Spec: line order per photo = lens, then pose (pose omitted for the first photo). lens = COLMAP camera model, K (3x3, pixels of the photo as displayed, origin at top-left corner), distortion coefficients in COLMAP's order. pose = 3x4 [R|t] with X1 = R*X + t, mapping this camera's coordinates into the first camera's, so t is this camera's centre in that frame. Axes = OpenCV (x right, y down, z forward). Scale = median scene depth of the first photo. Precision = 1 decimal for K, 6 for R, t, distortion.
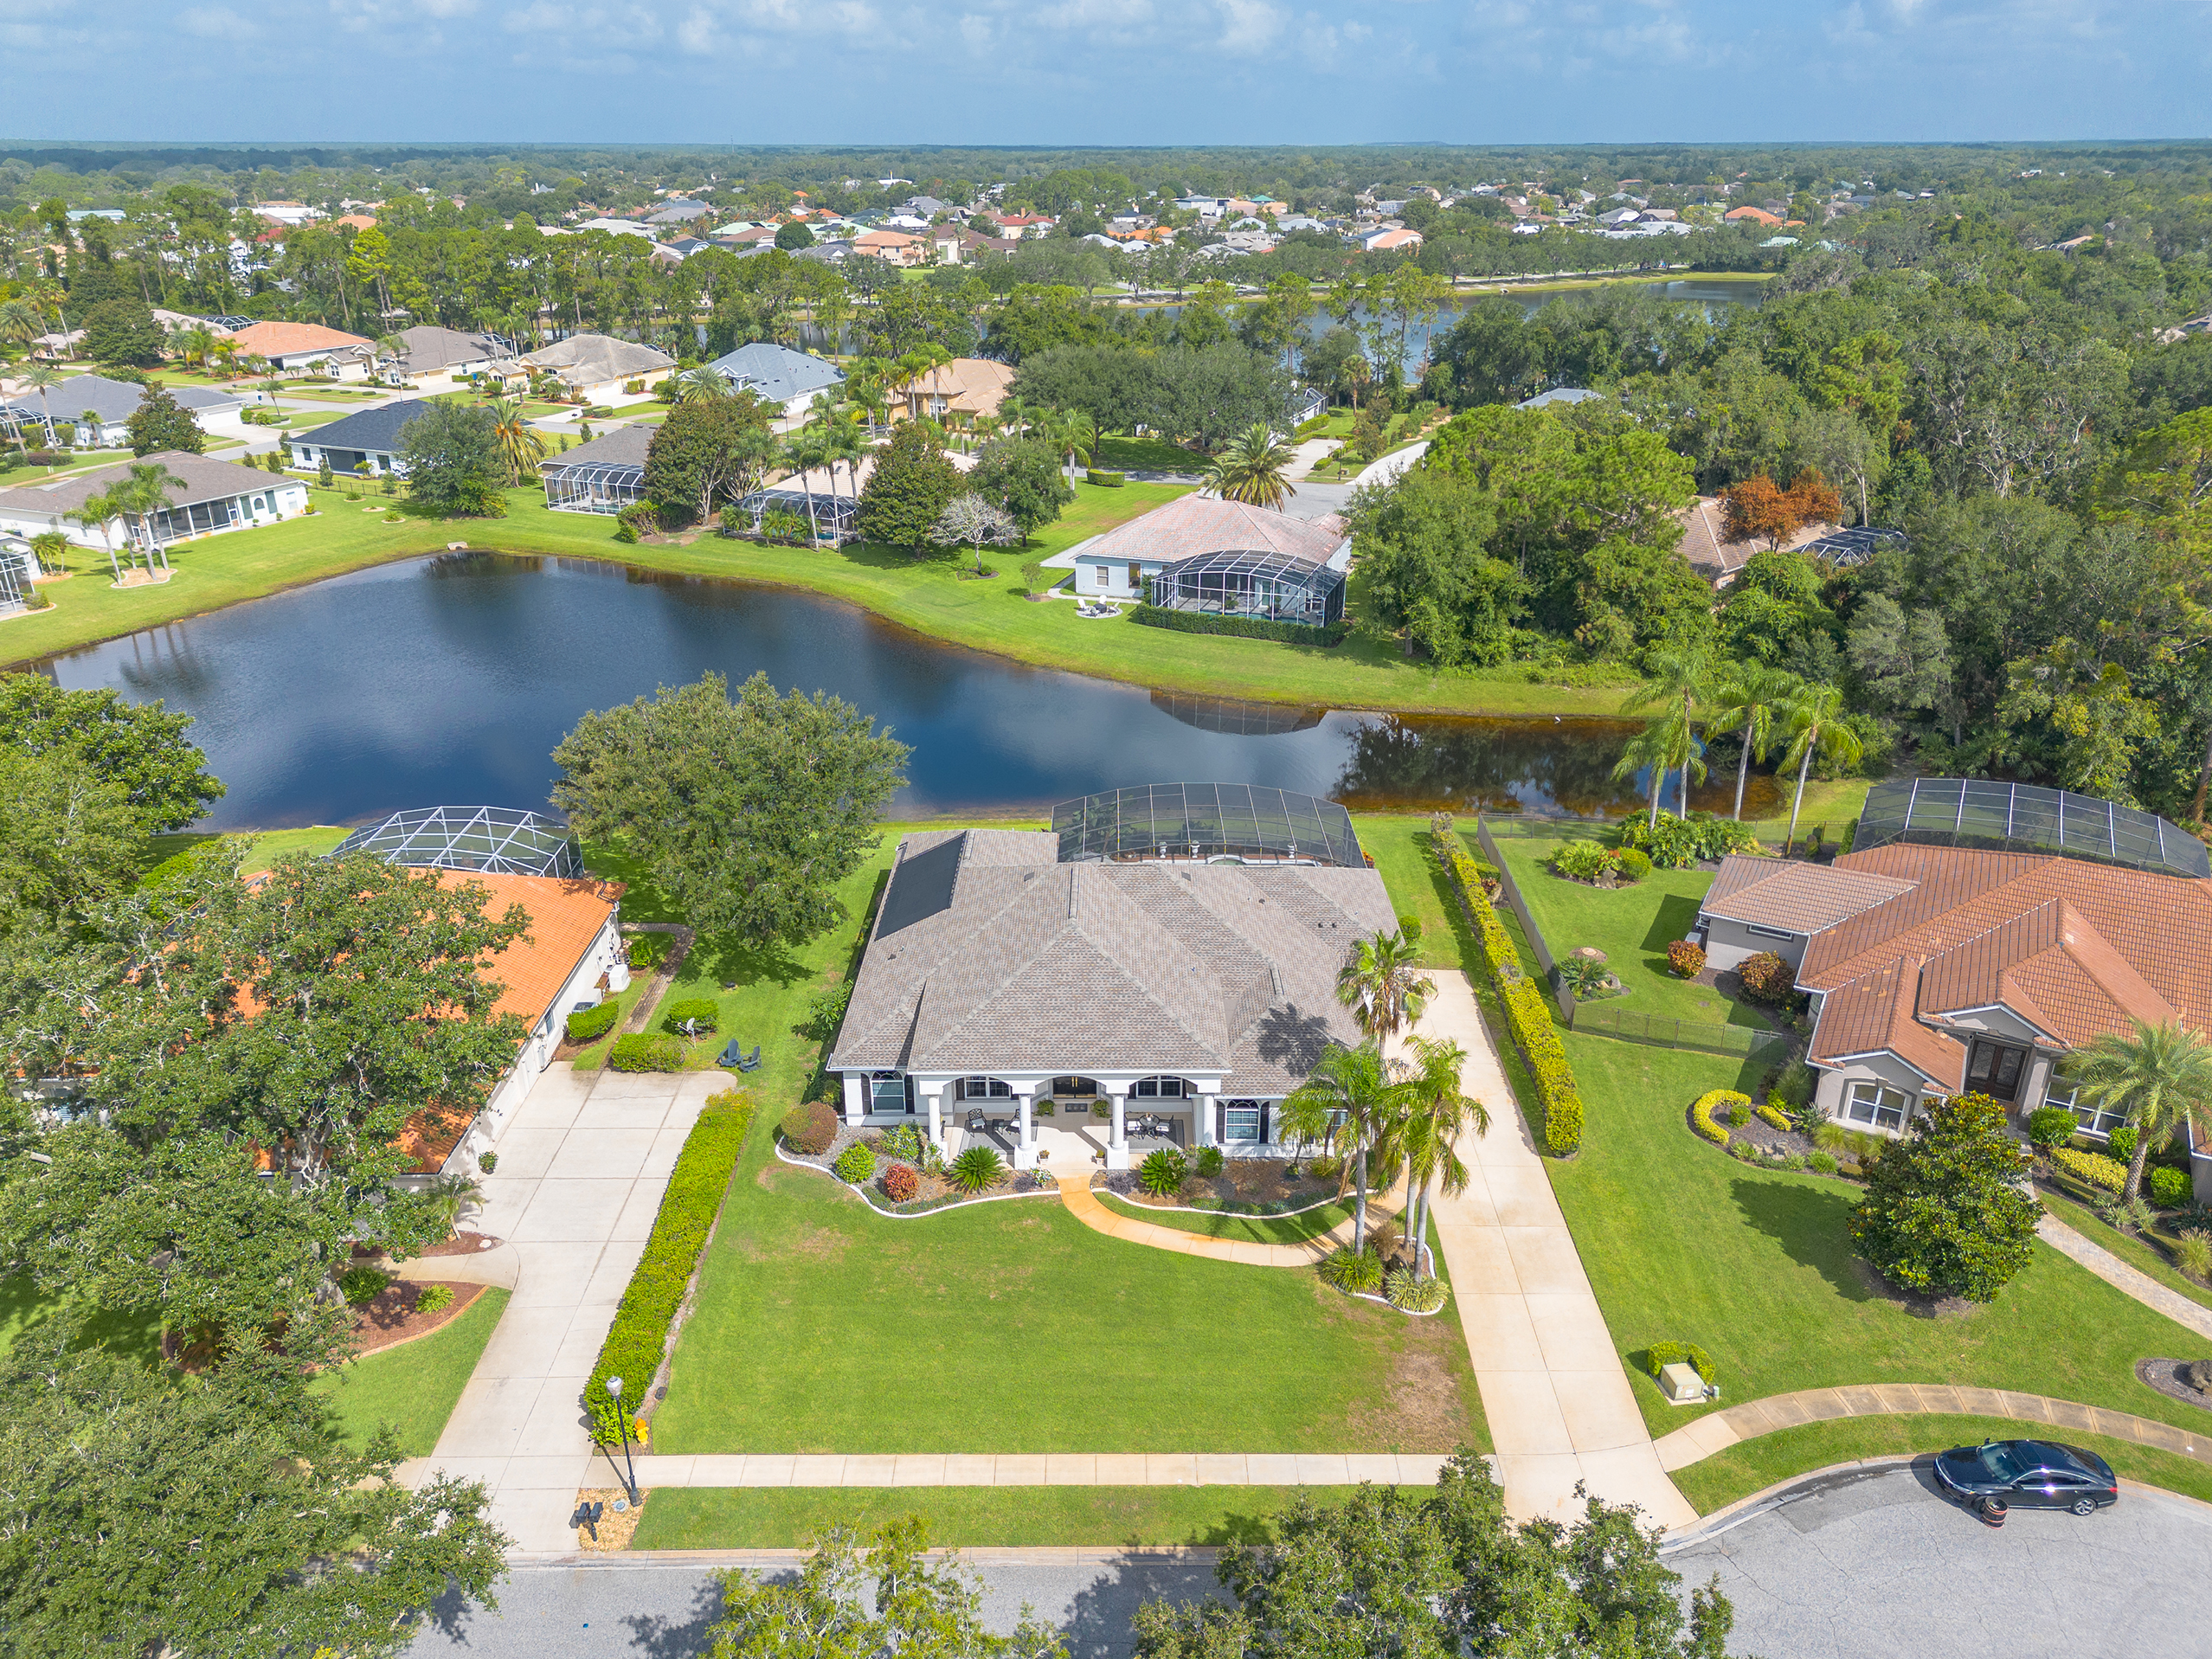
lens RADIAL K [[1563.5, 0, 1106.0], [0, 1563.5, 829.5], [0, 0, 1]] dist [0.080137, -0.096164]
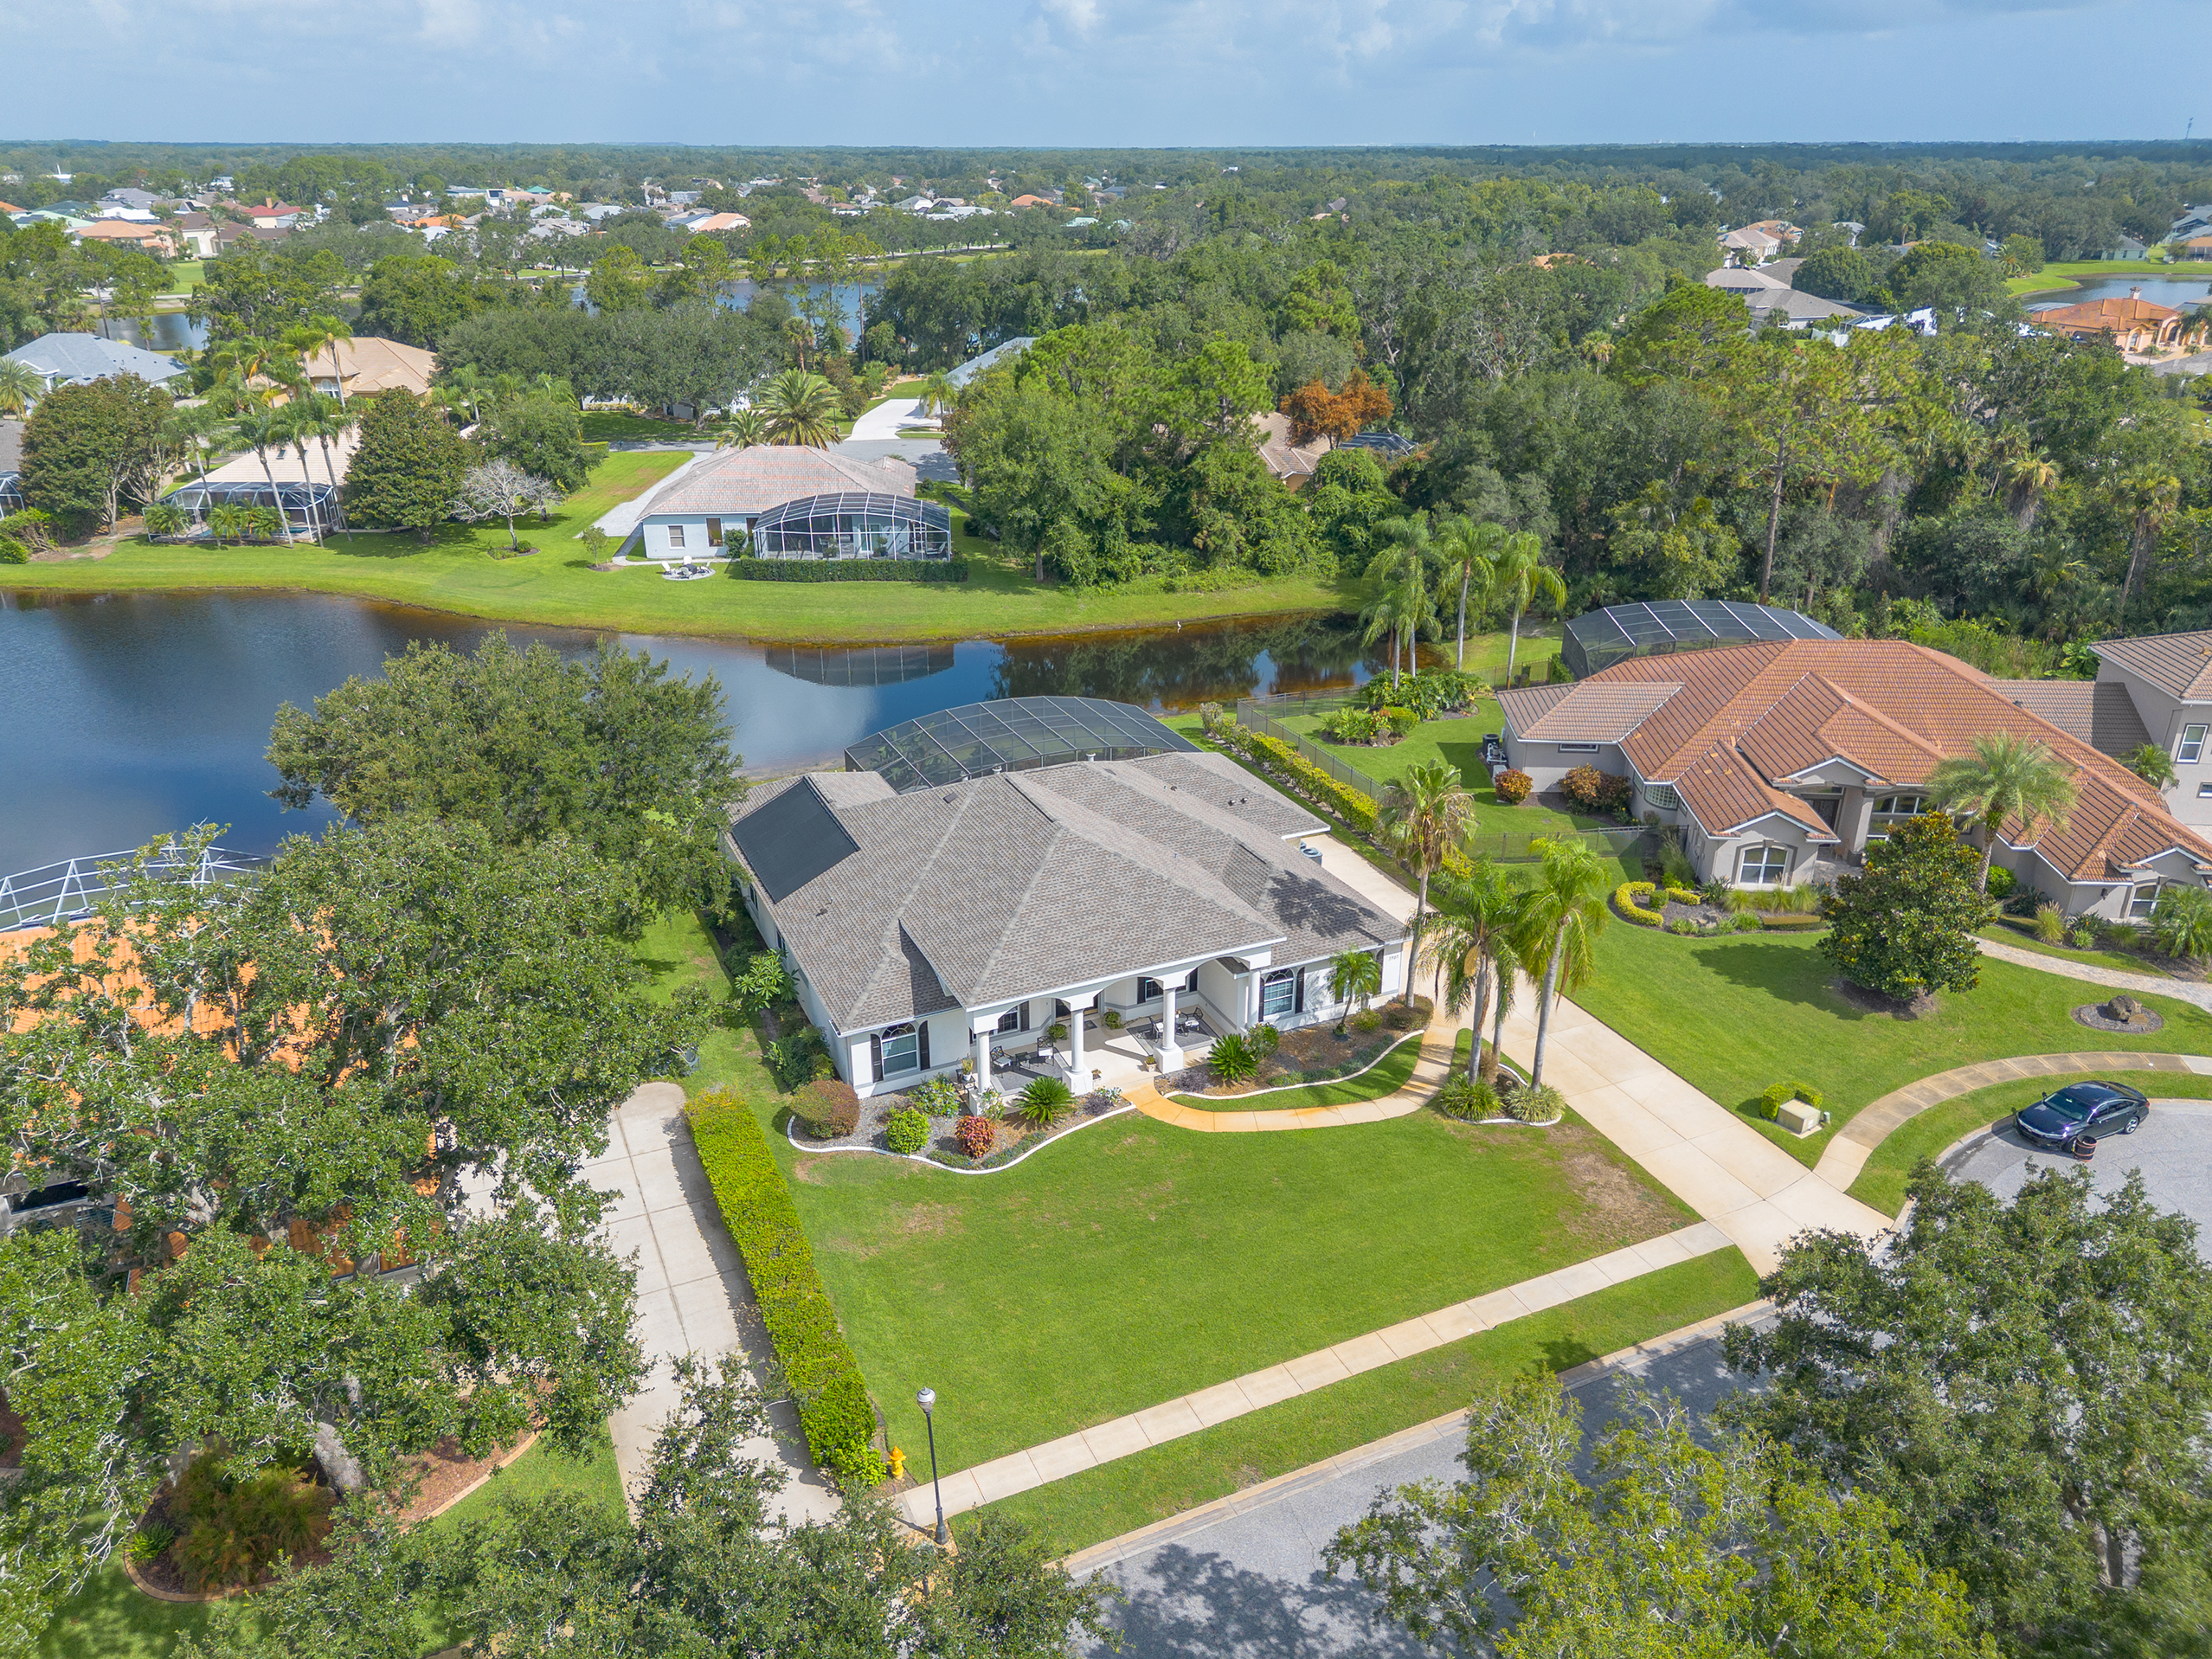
lens RADIAL K [[1563.5, 0, 1106.0], [0, 1563.5, 829.5], [0, 0, 1]] dist [0.080137, -0.096164]
pose [[0.910138, -0.164097, 0.380421, -0.241592], [0.163730, 0.985934, 0.033573, 0.025214], [-0.380580, 0.031731, 0.924204, 0.102881]]
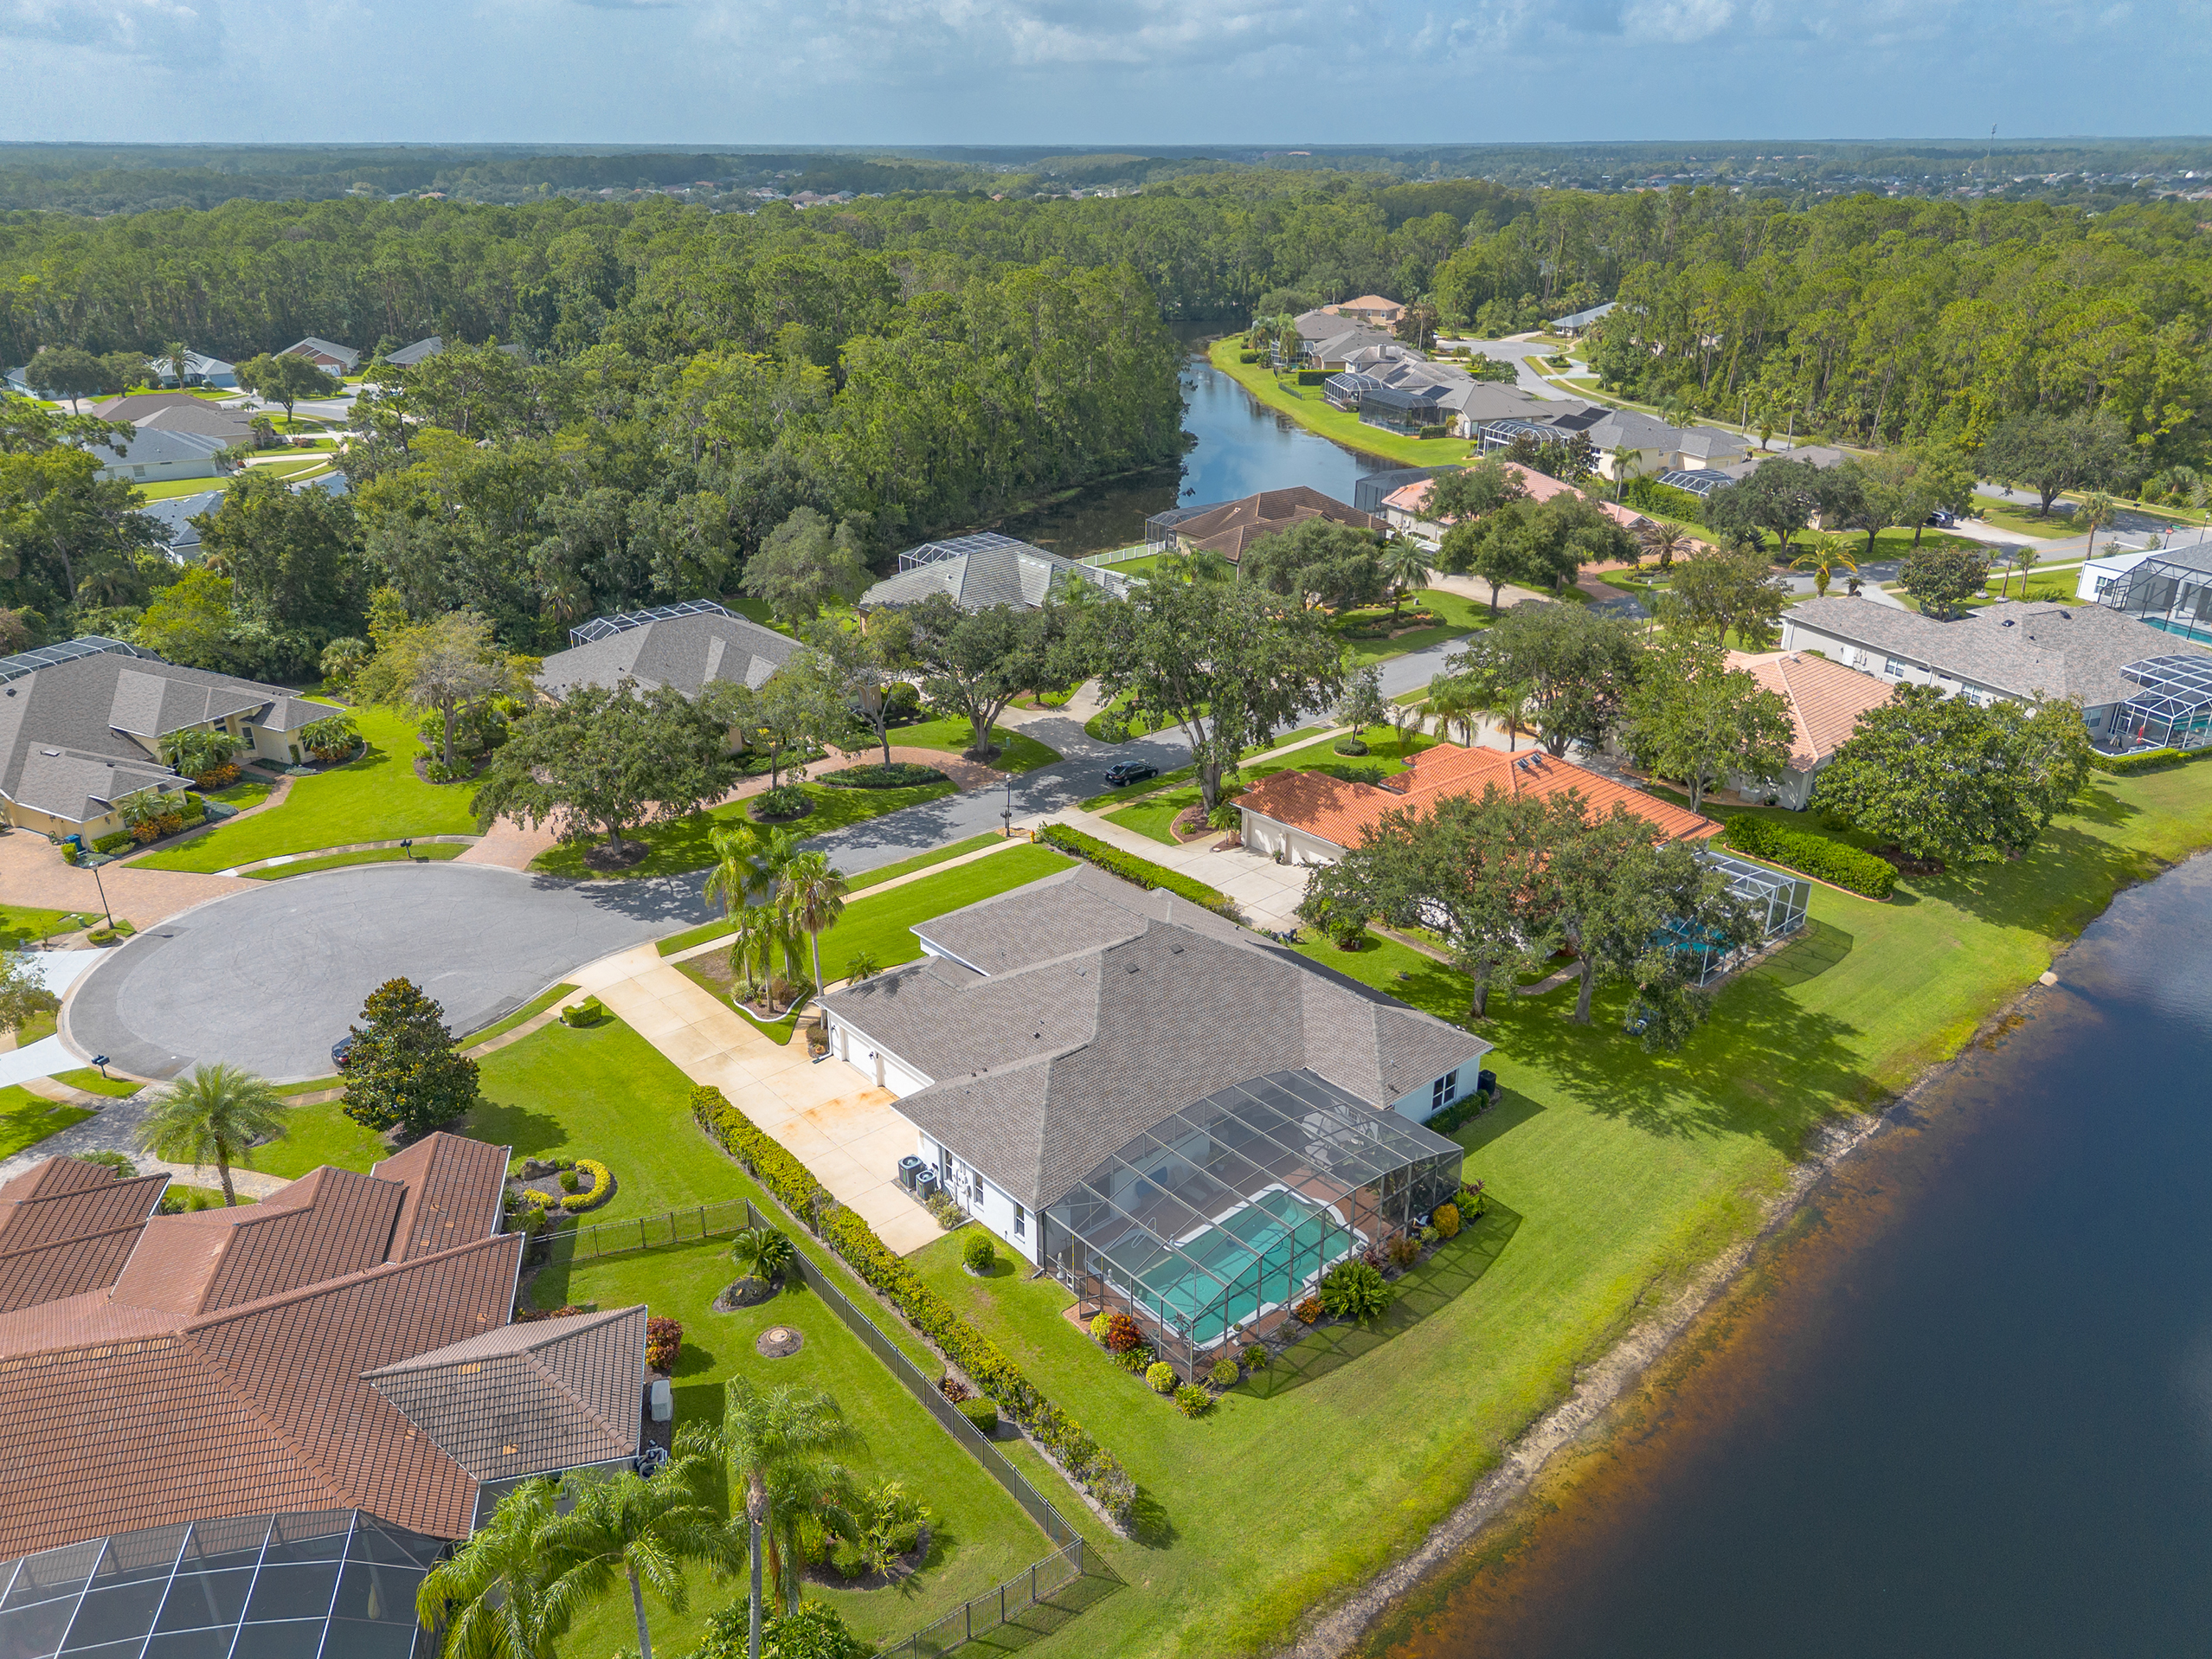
lens RADIAL K [[1555.8, 0, 1121.2], [0, 1555.8, 828.6], [0, 0, 1]] dist [0.078344, -0.098497]
pose [[-0.738888, 0.273106, -0.616001, 0.503162], [-0.258727, 0.729118, 0.633599, -0.548519], [0.622177, 0.627535, -0.468077, 1.111508]]
